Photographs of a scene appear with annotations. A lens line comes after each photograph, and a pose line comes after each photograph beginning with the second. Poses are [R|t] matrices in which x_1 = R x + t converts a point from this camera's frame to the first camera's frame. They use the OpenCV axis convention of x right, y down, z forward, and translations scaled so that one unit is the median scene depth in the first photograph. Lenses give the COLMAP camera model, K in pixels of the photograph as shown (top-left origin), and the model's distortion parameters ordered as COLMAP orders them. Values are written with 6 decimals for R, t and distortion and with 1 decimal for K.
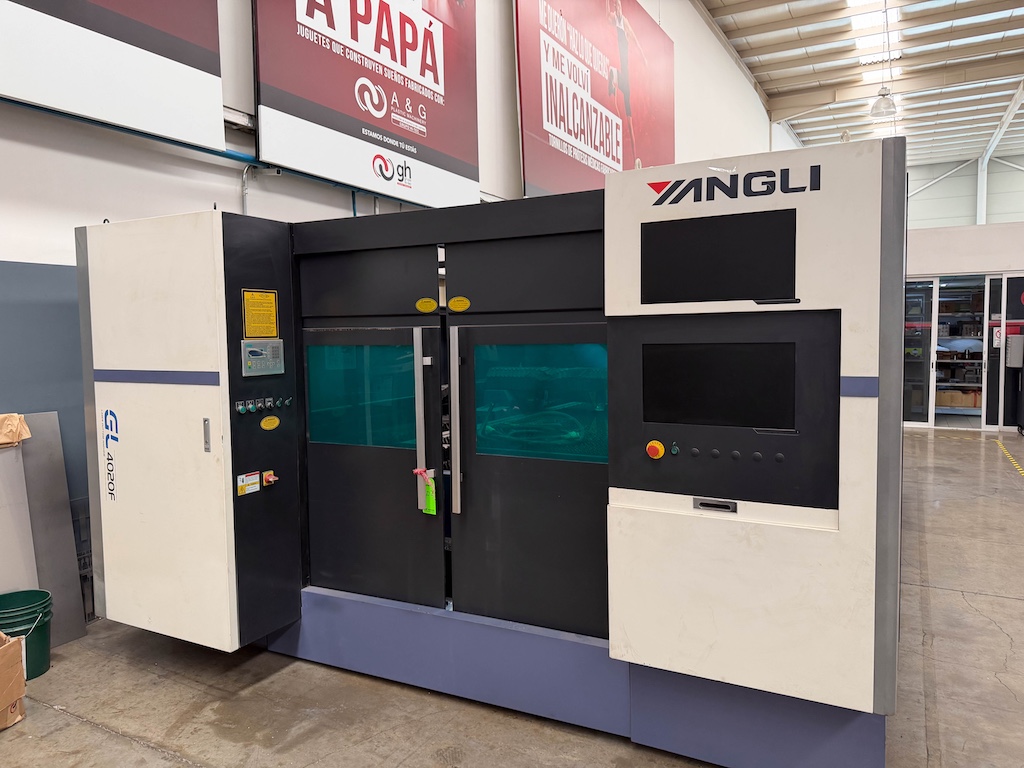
lens RADIAL K [[728.6, 0, 512.0], [0, 728.6, 384.0], [0, 0, 1]] dist [0.065504, -0.089025]
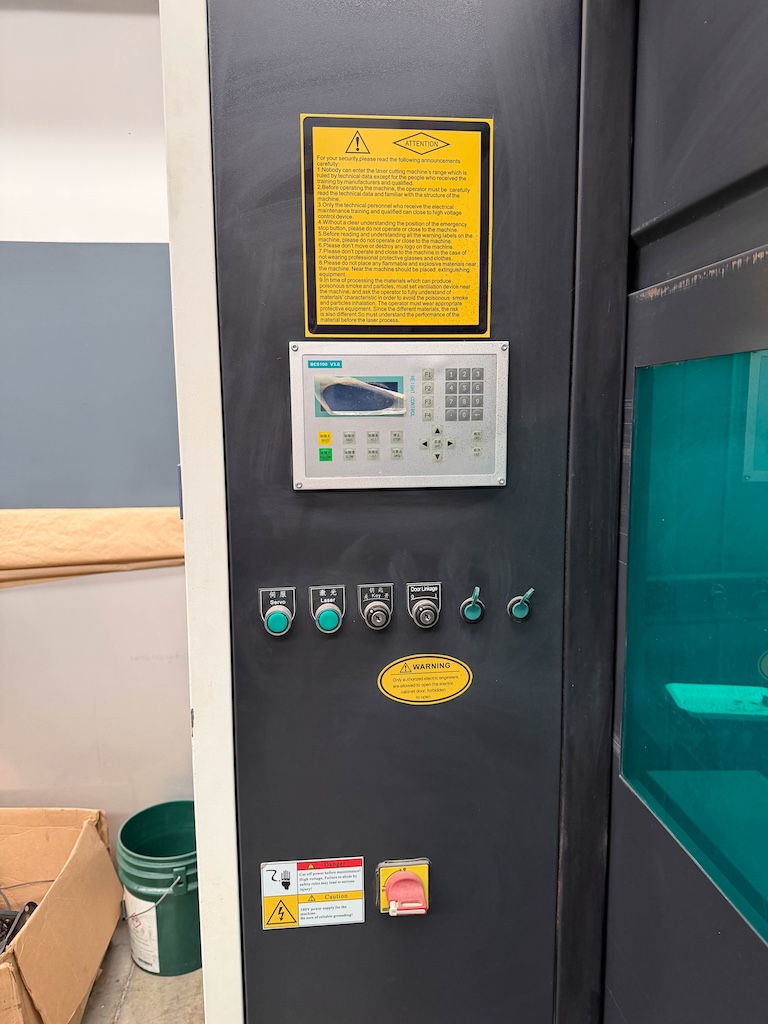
lens RADIAL K [[728.6, 0, 384.0], [0, 728.6, 512.0], [0, 0, 1]] dist [0.065504, -0.089025]
pose [[0.561755, 0.124969, -0.817811, -0.136821], [-0.057818, 0.992039, 0.111877, -0.029941], [0.825281, -0.015564, 0.564508, 0.824626]]
